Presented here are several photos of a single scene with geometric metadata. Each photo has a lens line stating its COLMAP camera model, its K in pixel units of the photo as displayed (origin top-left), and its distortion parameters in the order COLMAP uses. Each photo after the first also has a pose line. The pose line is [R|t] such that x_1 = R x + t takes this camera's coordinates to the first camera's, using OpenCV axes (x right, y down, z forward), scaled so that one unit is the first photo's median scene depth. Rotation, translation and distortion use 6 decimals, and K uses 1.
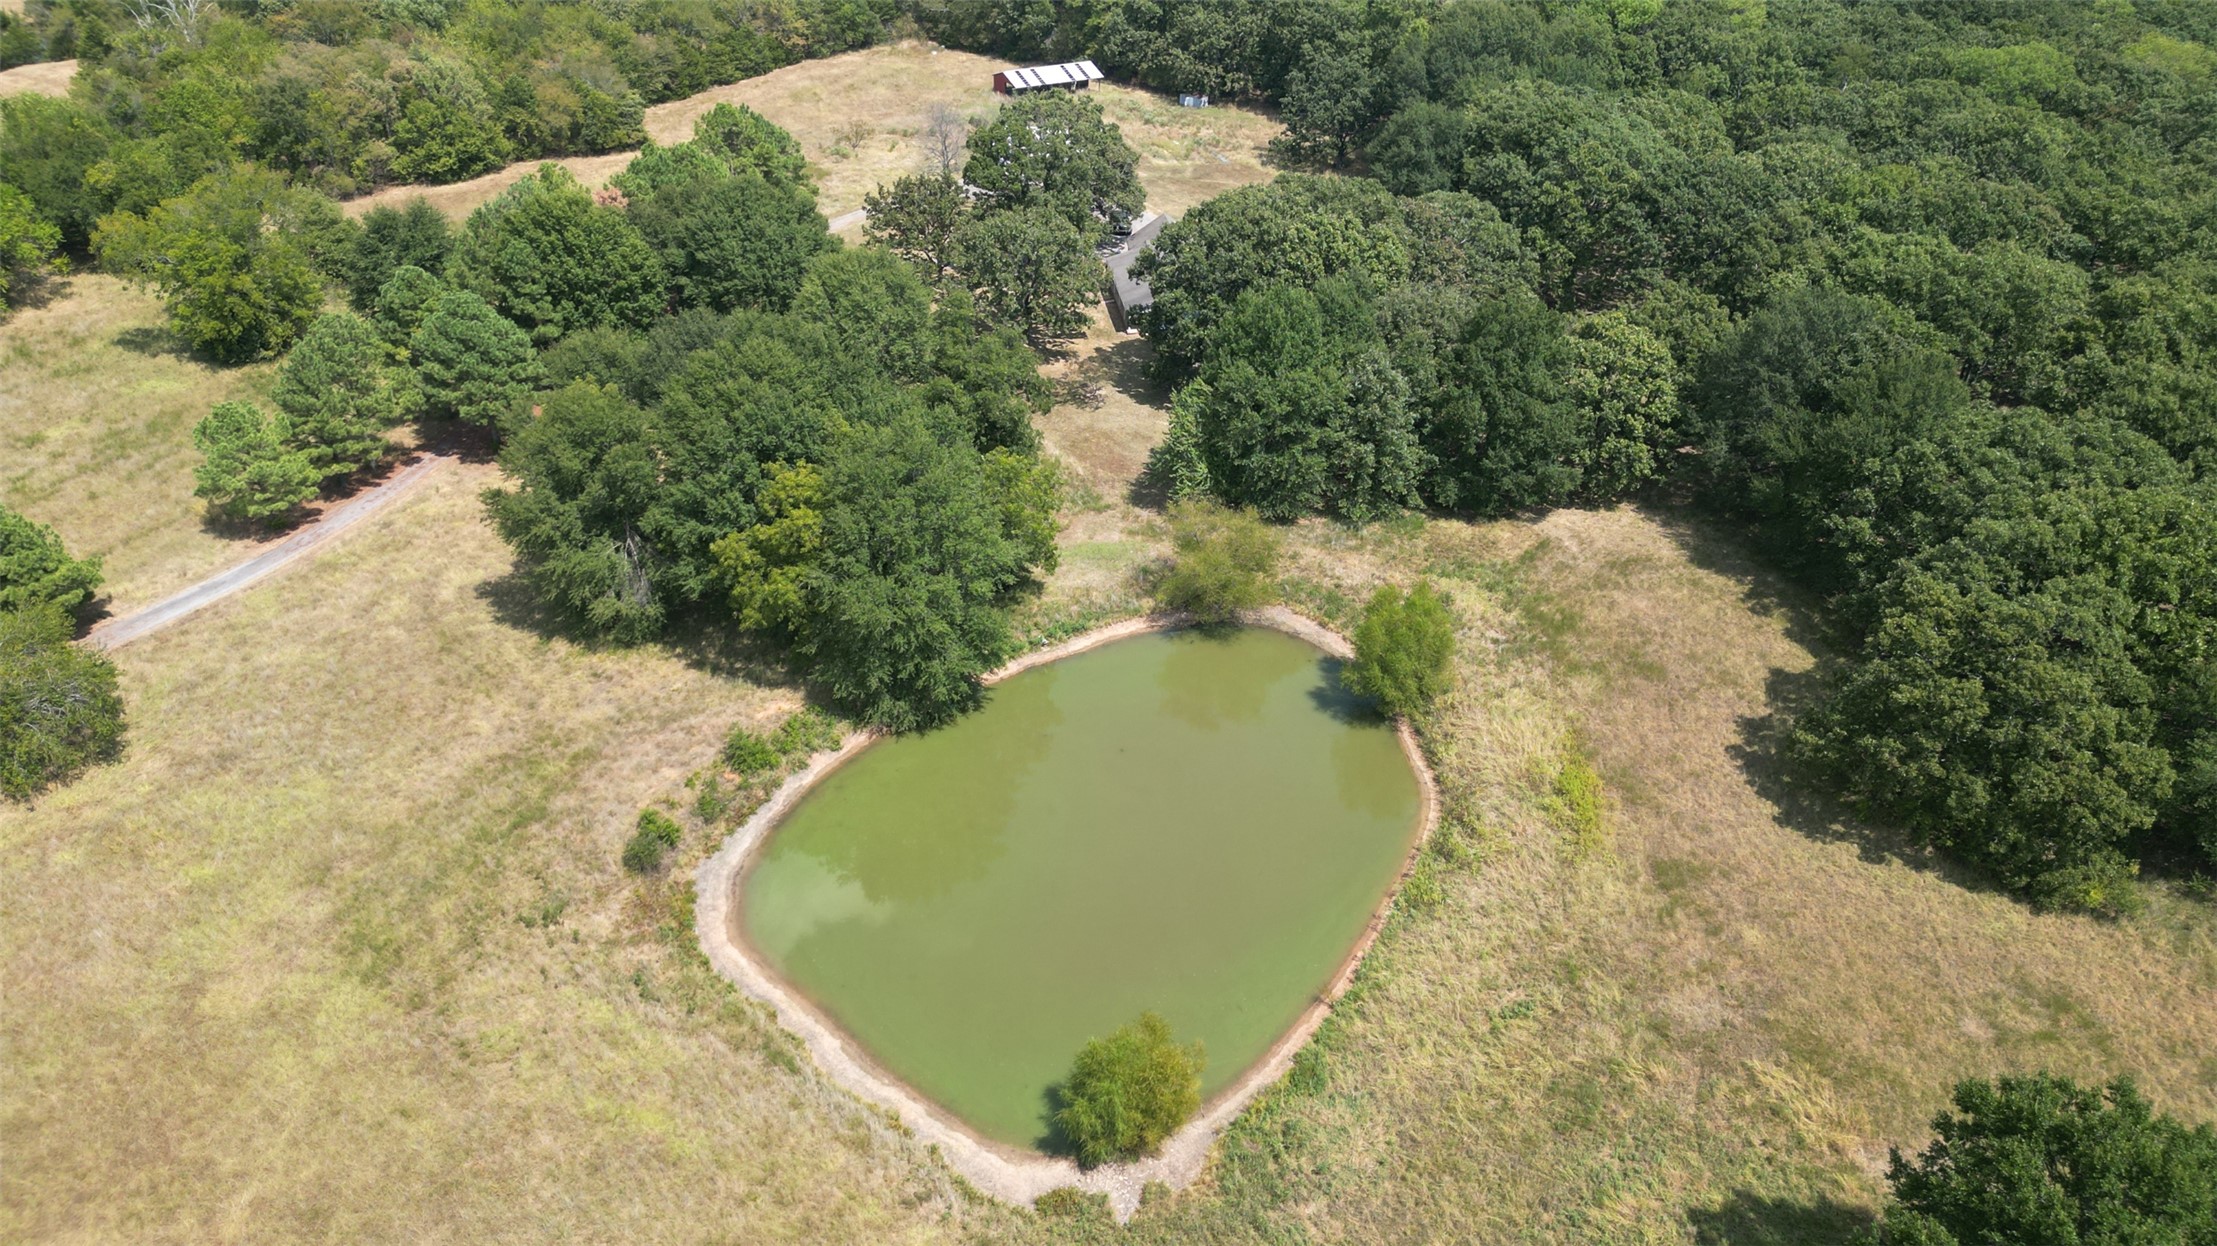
lens RADIAL K [[1408.6, 0, 1117.2], [0, 1408.6, 629.8], [0, 0, 1]] dist [0.051596, -0.002525]
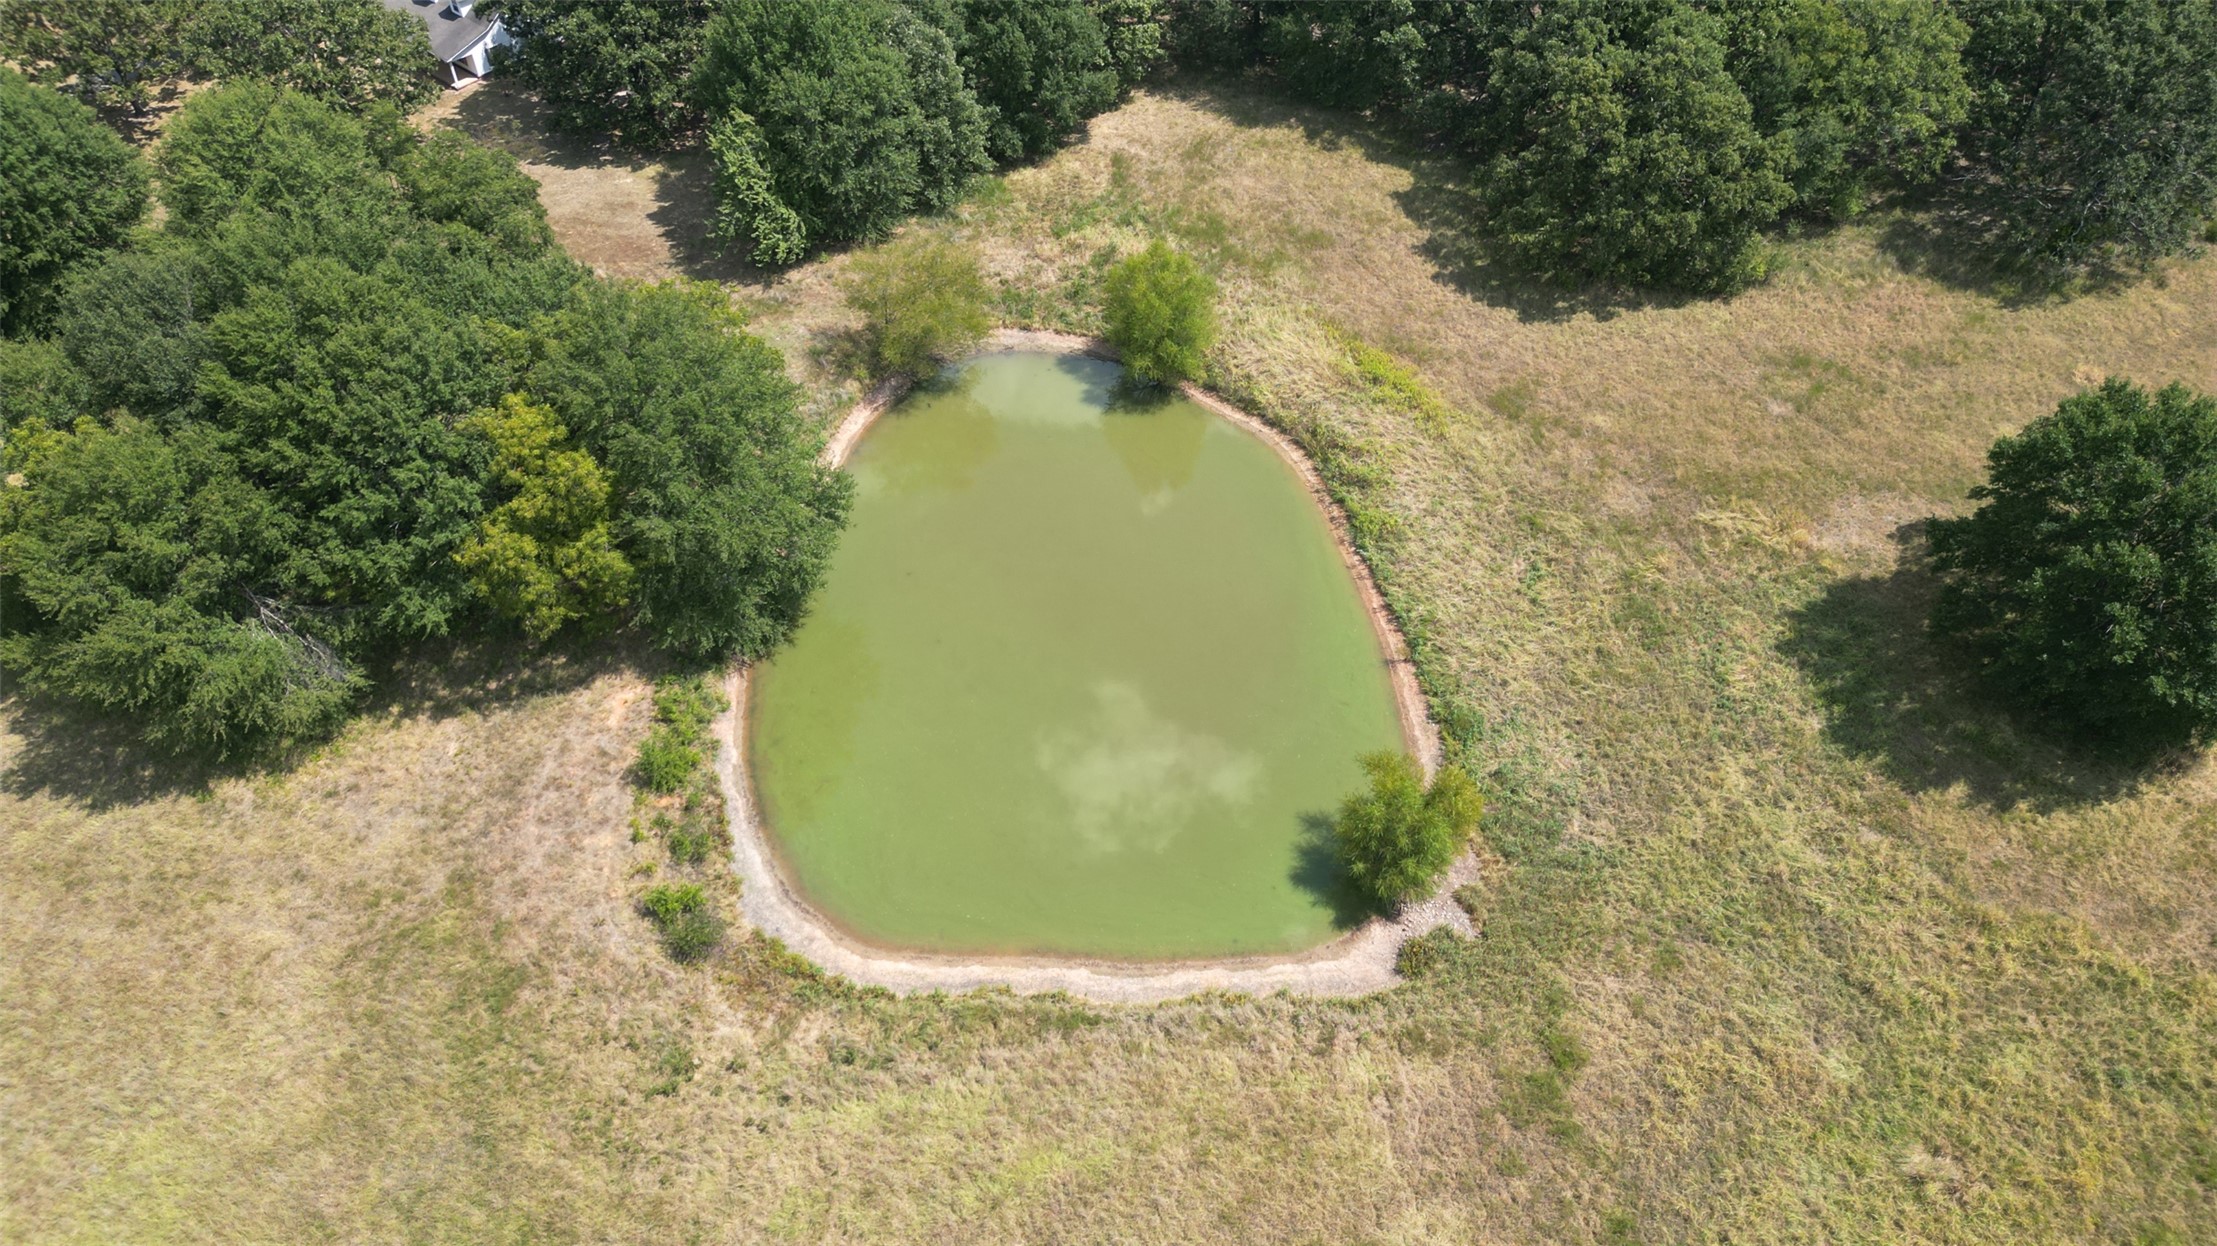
lens RADIAL K [[1408.6, 0, 1117.2], [0, 1408.6, 629.8], [0, 0, 1]] dist [0.051596, -0.002525]
pose [[0.769303, -0.492148, 0.407386, -0.339369], [0.379013, 0.864888, 0.329116, -0.137820], [-0.514317, -0.098786, 0.851892, 0.199808]]
